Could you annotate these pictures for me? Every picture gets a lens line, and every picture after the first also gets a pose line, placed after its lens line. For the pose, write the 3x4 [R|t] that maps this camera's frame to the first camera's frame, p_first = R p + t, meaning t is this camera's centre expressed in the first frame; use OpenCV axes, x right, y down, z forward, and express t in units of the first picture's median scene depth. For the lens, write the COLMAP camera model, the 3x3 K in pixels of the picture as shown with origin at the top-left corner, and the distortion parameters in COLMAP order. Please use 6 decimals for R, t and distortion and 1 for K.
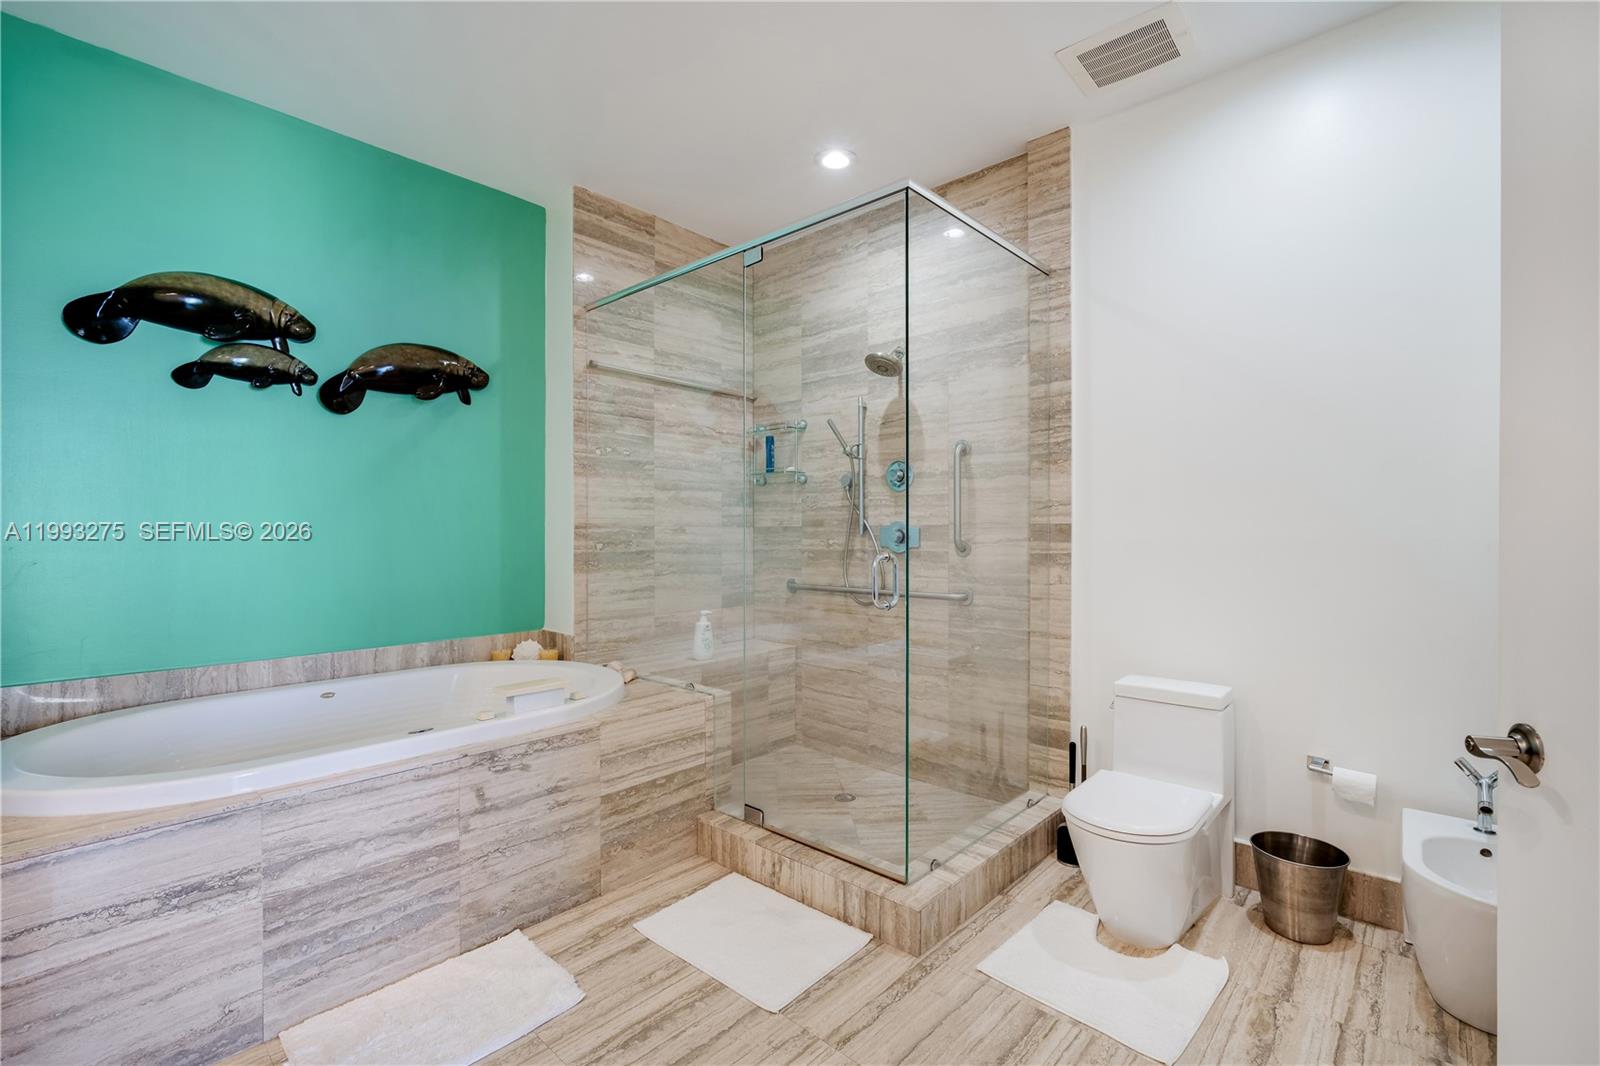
lens RADIAL K [[697.5, 0, 805.1], [0, 697.5, 528.5], [0, 0, 1]] dist [-0.001327, 0.000003]
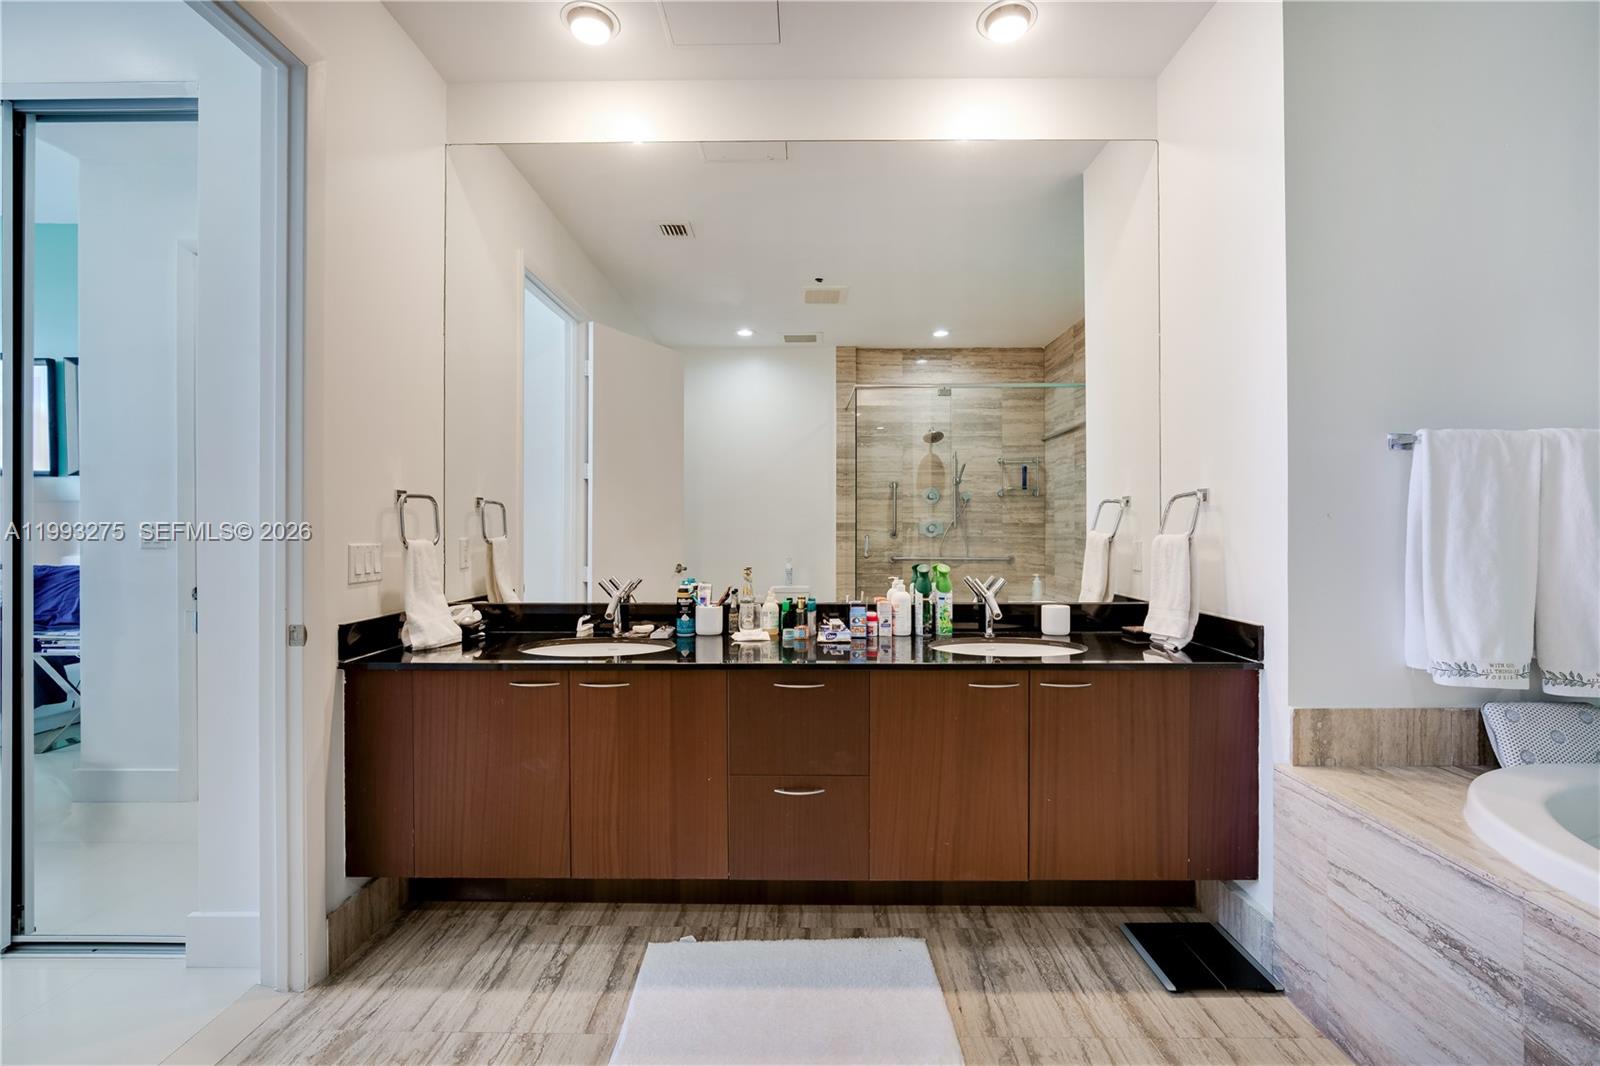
lens RADIAL K [[697.5, 0, 805.1], [0, 697.5, 528.5], [0, 0, 1]] dist [-0.001327, 0.000003]
pose [[-0.748987, 0.000706, -0.662584, 0.262979], [0.002708, 0.999994, -0.001995, 0.009704], [0.662579, -0.003288, -0.748985, 1.067821]]
